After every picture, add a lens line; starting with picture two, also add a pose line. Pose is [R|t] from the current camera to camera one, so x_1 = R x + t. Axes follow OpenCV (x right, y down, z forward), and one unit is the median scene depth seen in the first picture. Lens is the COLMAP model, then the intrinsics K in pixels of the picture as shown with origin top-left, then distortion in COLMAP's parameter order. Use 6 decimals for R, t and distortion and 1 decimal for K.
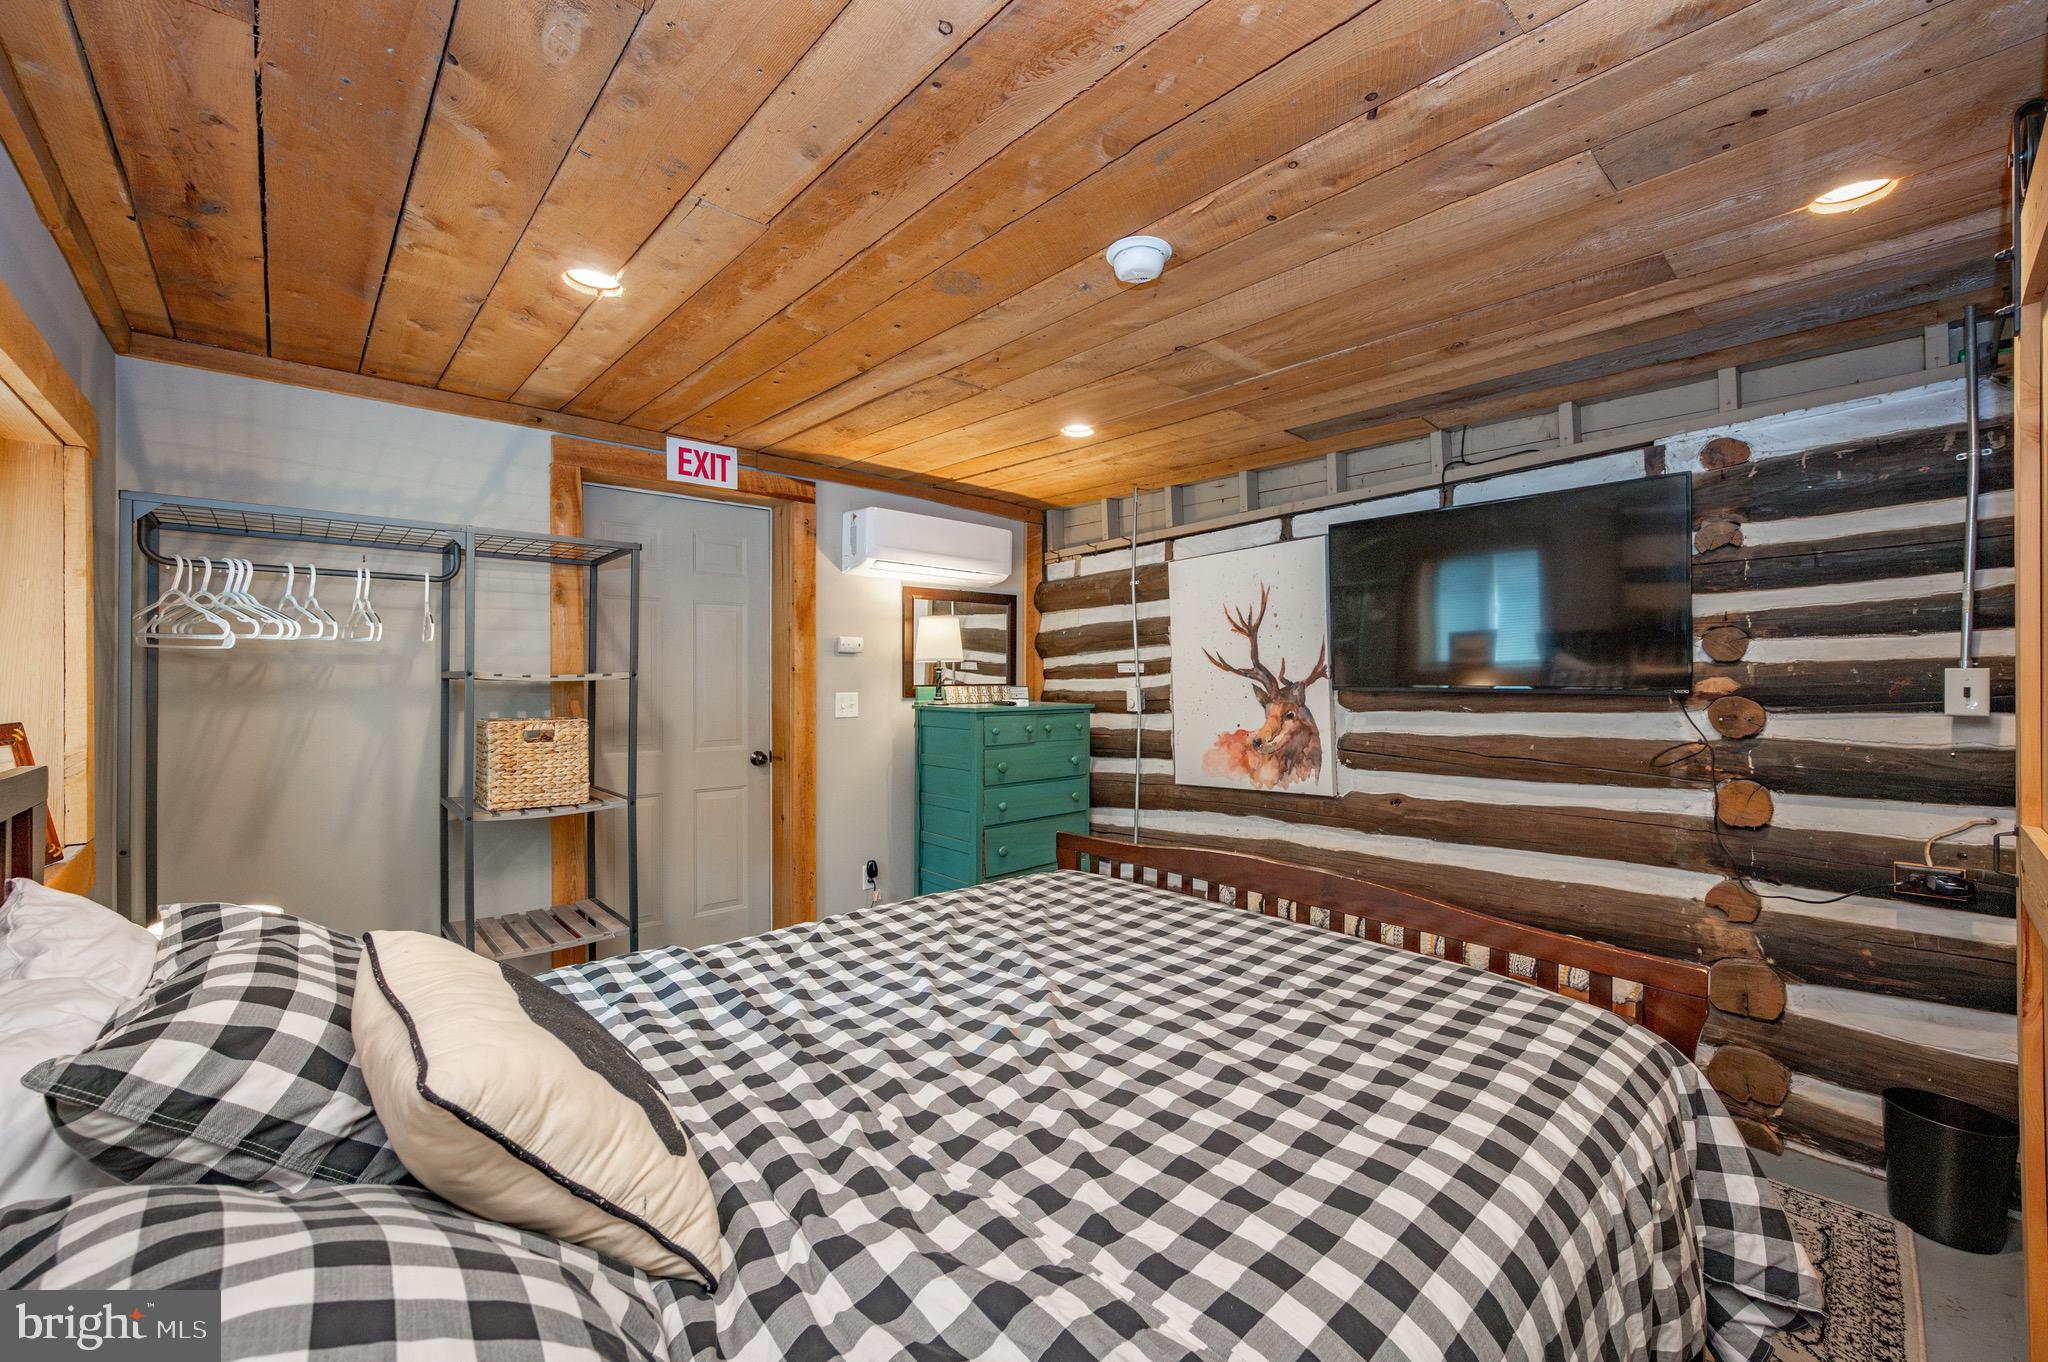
lens RADIAL K [[809.2, 0, 1039.9], [0, 809.2, 678.1], [0, 0, 1]] dist [-0.001455, -0.000255]
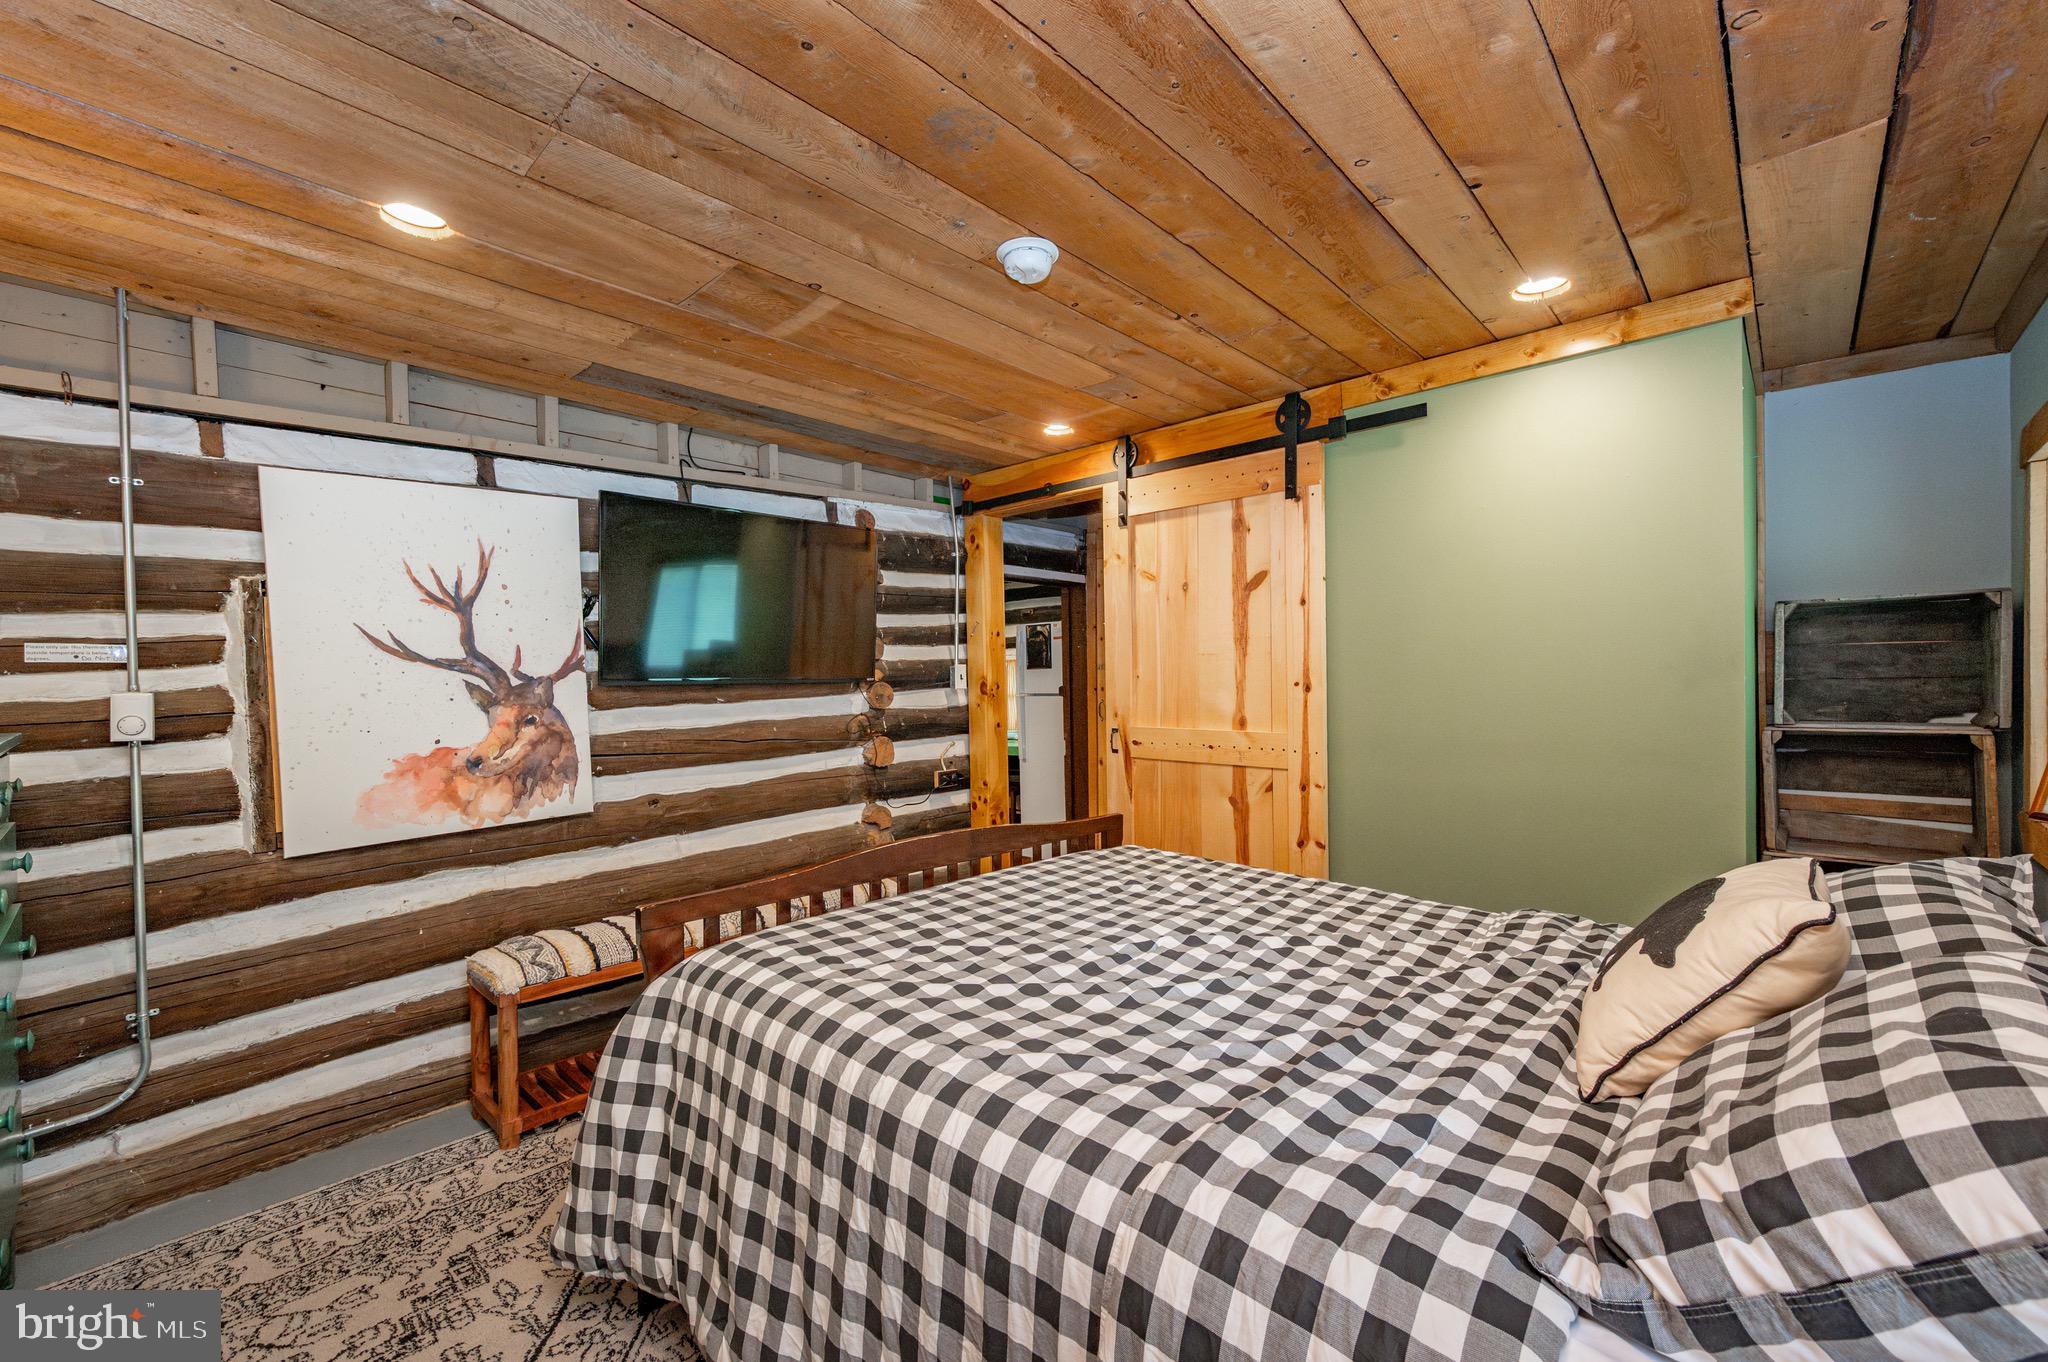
lens RADIAL K [[809.2, 0, 1046.0], [0, 809.2, 680.1], [0, 0, 1]] dist [-0.001455, -0.000255]
pose [[-0.063365, -0.008195, 0.997957, -0.499060], [0.009346, 0.999918, 0.008805, 0.005896], [-0.997947, 0.009885, -0.063284, 0.569959]]
